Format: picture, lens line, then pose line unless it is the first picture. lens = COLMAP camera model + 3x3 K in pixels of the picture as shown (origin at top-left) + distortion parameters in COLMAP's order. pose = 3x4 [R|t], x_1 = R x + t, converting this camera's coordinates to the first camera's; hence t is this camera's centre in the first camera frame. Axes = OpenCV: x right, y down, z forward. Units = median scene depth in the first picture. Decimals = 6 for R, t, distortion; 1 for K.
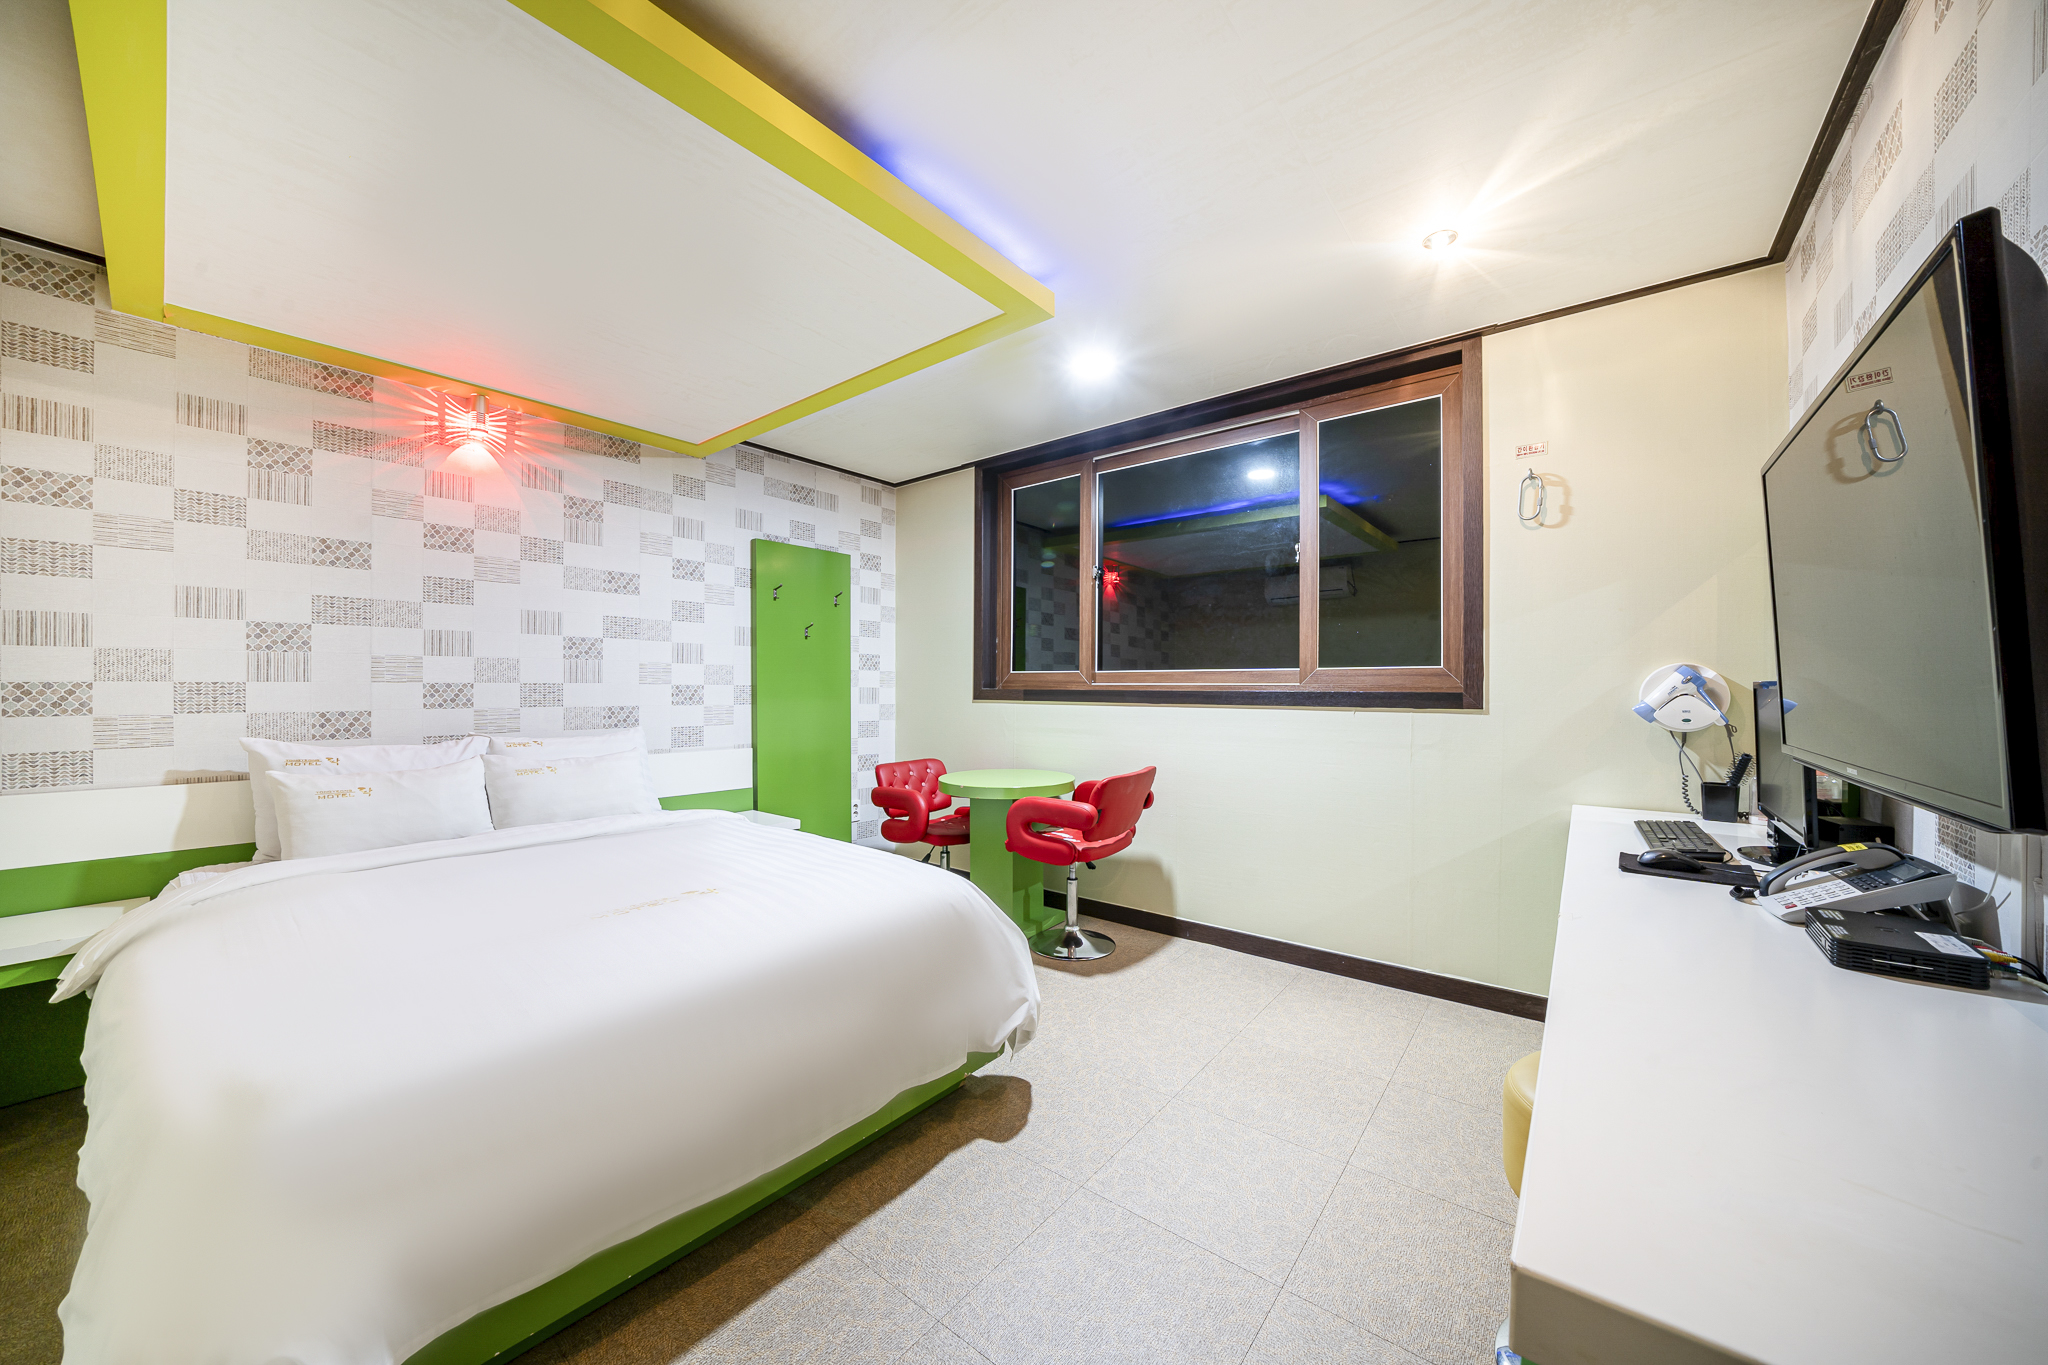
lens RADIAL K [[696.0, 0, 1017.0], [0, 696.0, 692.9], [0, 0, 1]] dist [-0.020173, 0.000543]
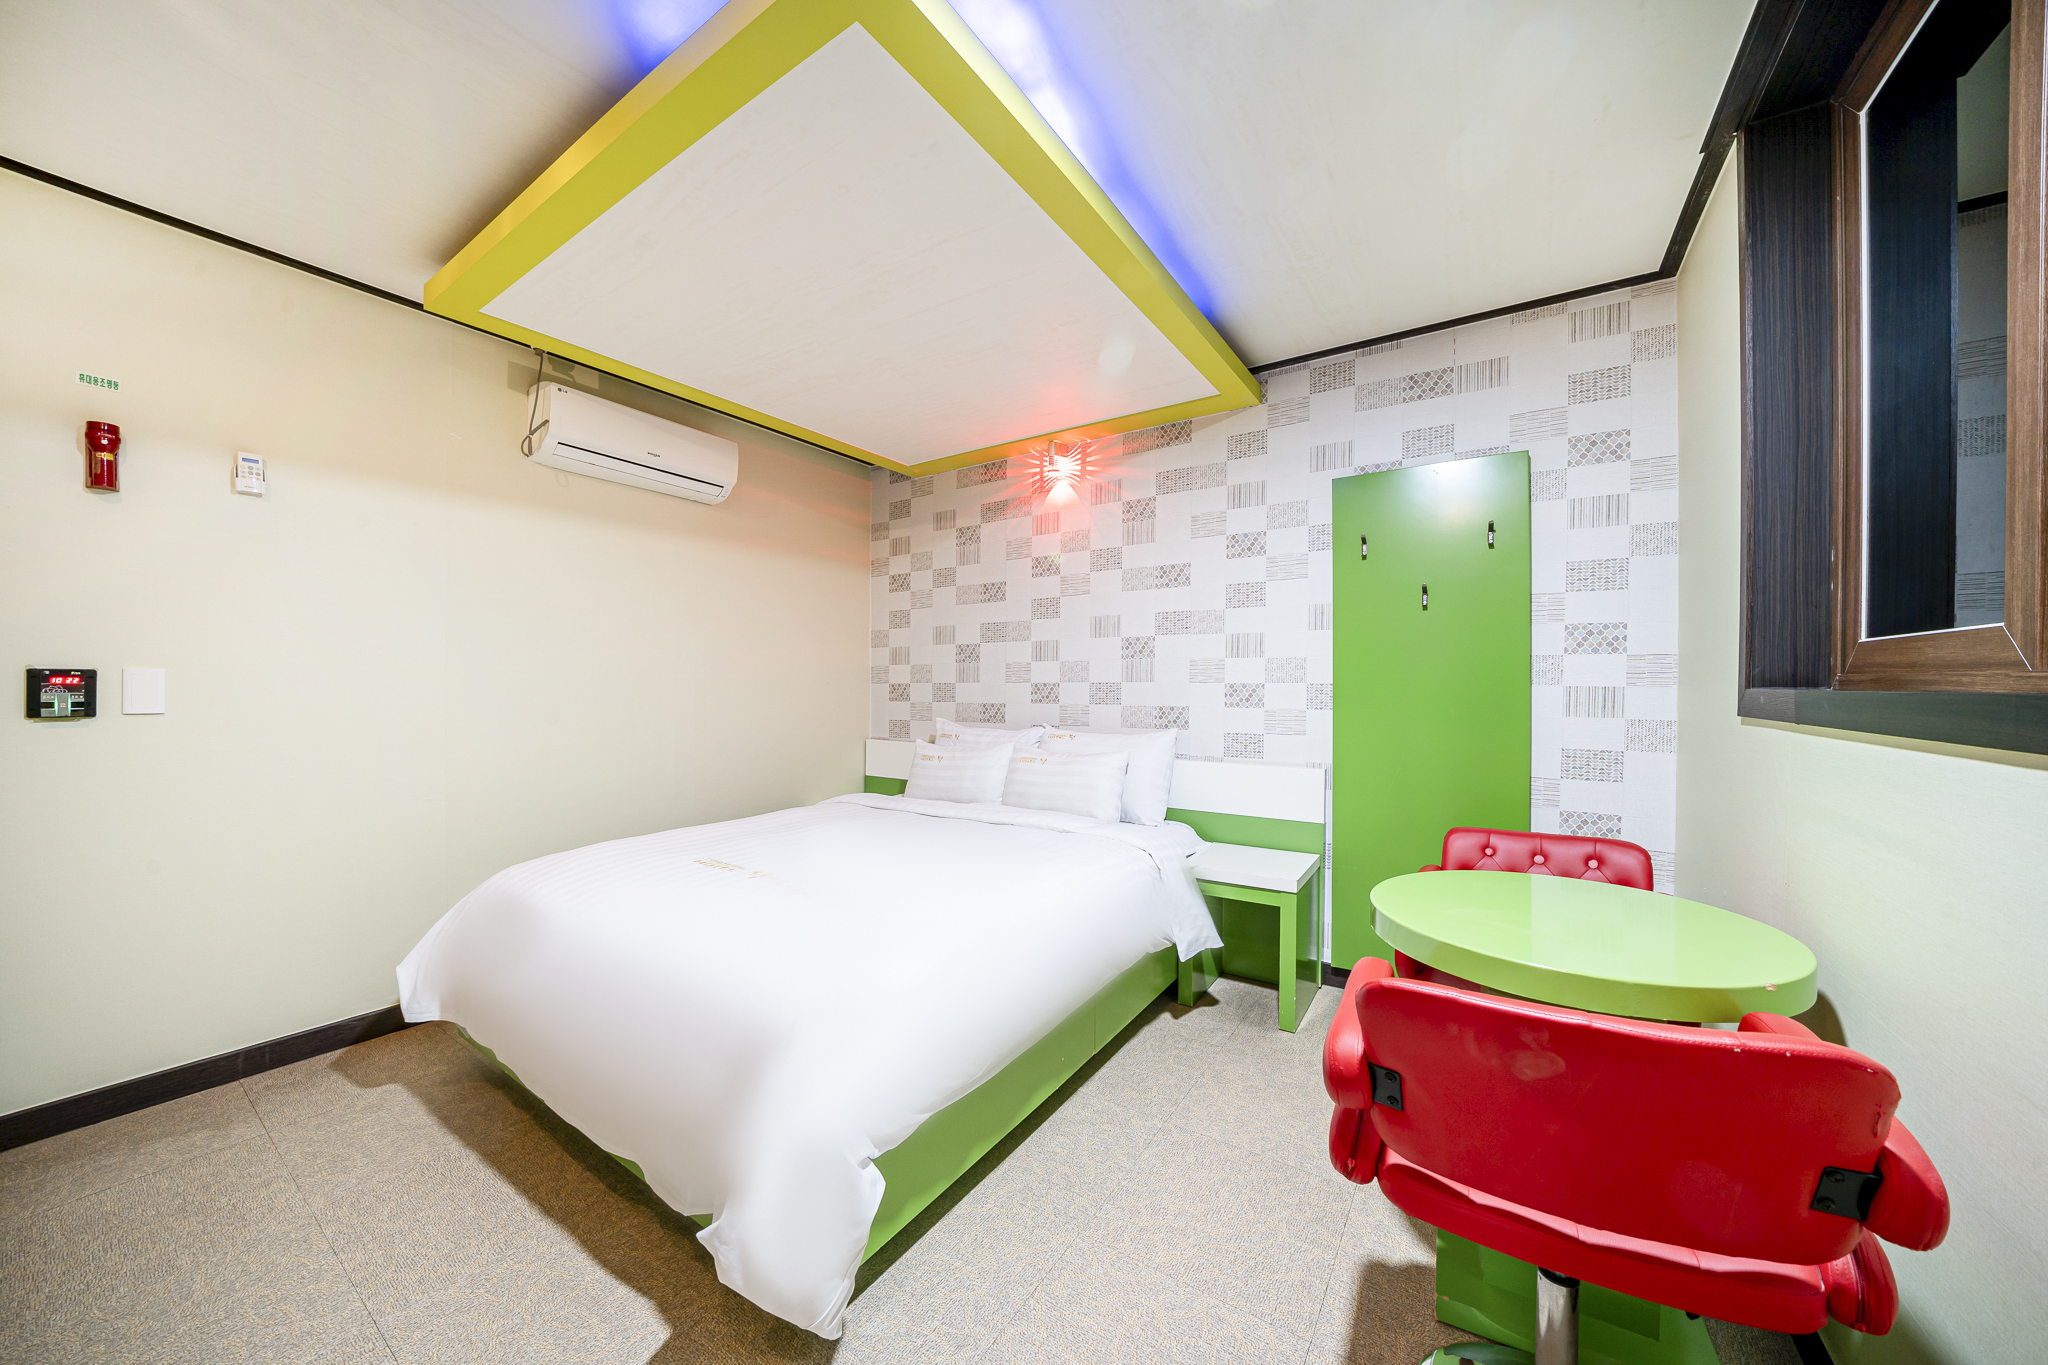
lens RADIAL K [[696.0, 0, 970.5], [0, 696.0, 681.0], [0, 0, 1]] dist [-0.020173, 0.000543]
pose [[0.088617, -0.007510, -0.996037, 0.358000], [-0.006947, 0.999943, -0.008157, -0.006015], [0.996042, 0.007643, 0.088560, 0.666157]]
